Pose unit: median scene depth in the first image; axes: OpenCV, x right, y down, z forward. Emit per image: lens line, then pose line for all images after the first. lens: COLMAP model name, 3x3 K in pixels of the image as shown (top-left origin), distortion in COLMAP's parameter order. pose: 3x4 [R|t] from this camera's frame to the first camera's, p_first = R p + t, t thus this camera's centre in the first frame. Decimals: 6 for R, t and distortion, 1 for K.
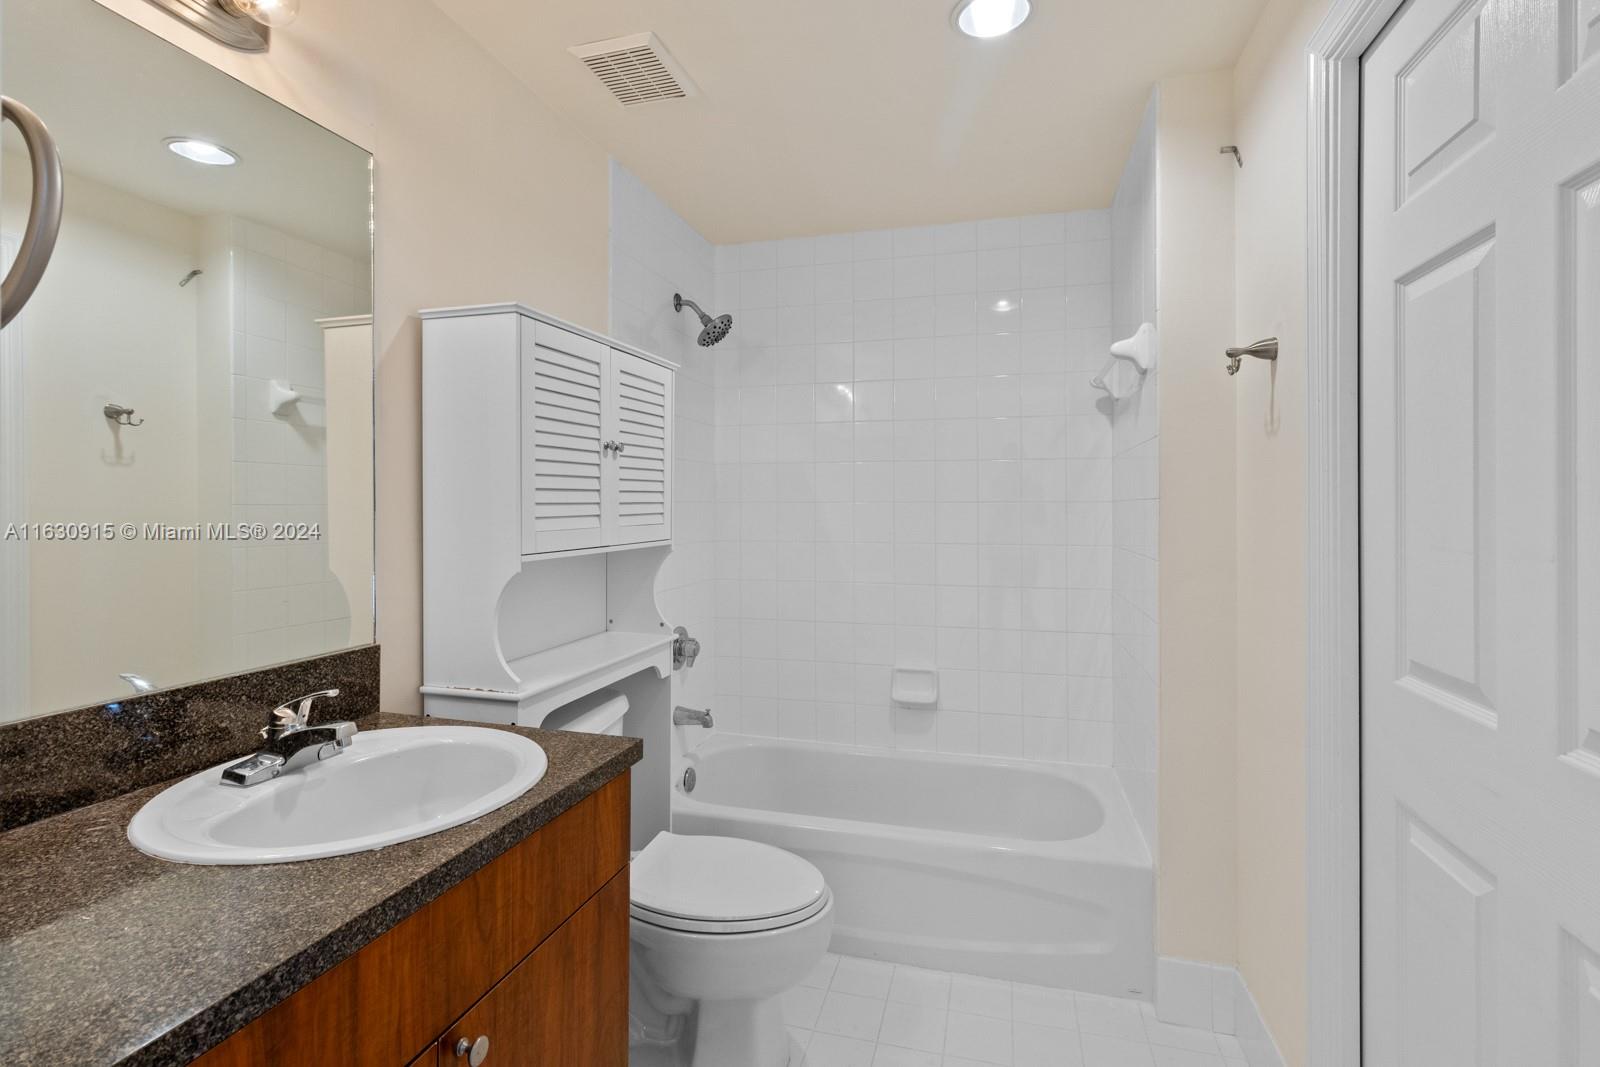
lens RADIAL K [[743.4, 0, 808.2], [0, 743.4, 496.0], [0, 0, 1]] dist [0.000894, 0.000843]
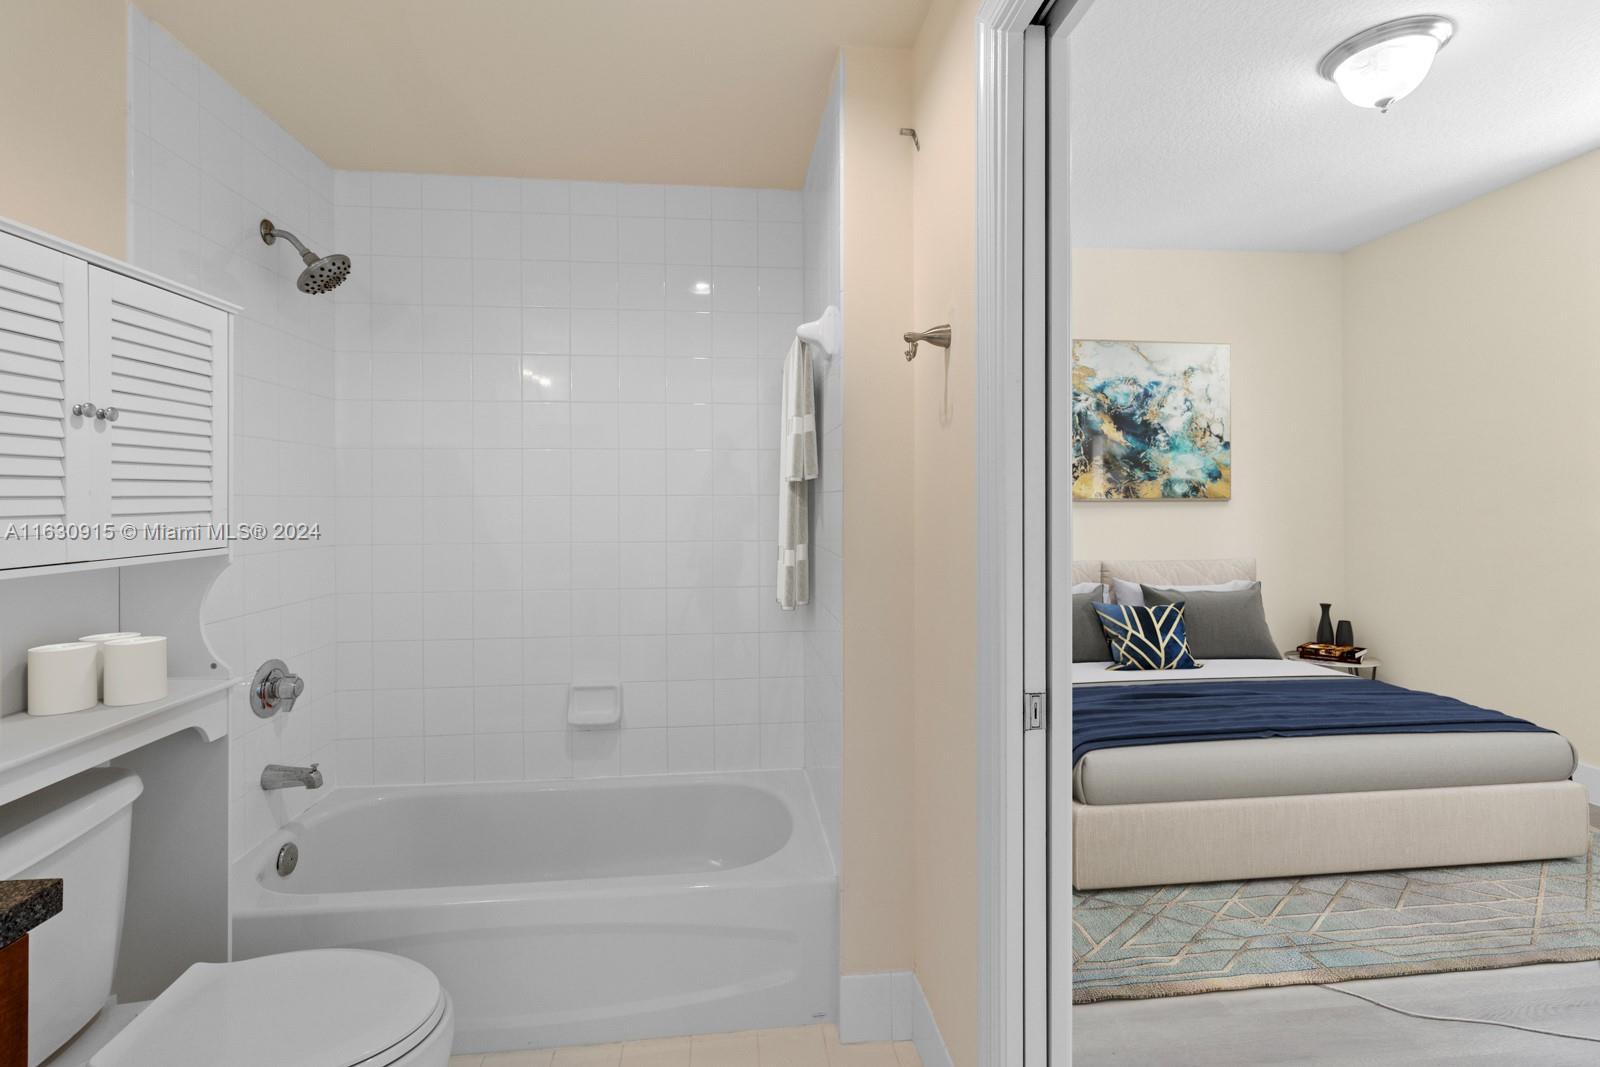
lens RADIAL K [[743.4, 0, 808.2], [0, 743.4, 496.0], [0, 0, 1]] dist [0.000894, 0.000843]
pose [[0.930994, -0.002083, 0.365029, 0.078095], [-0.000566, 0.999974, 0.007149, 0.003124], [-0.365035, -0.006862, 0.930969, 0.123266]]
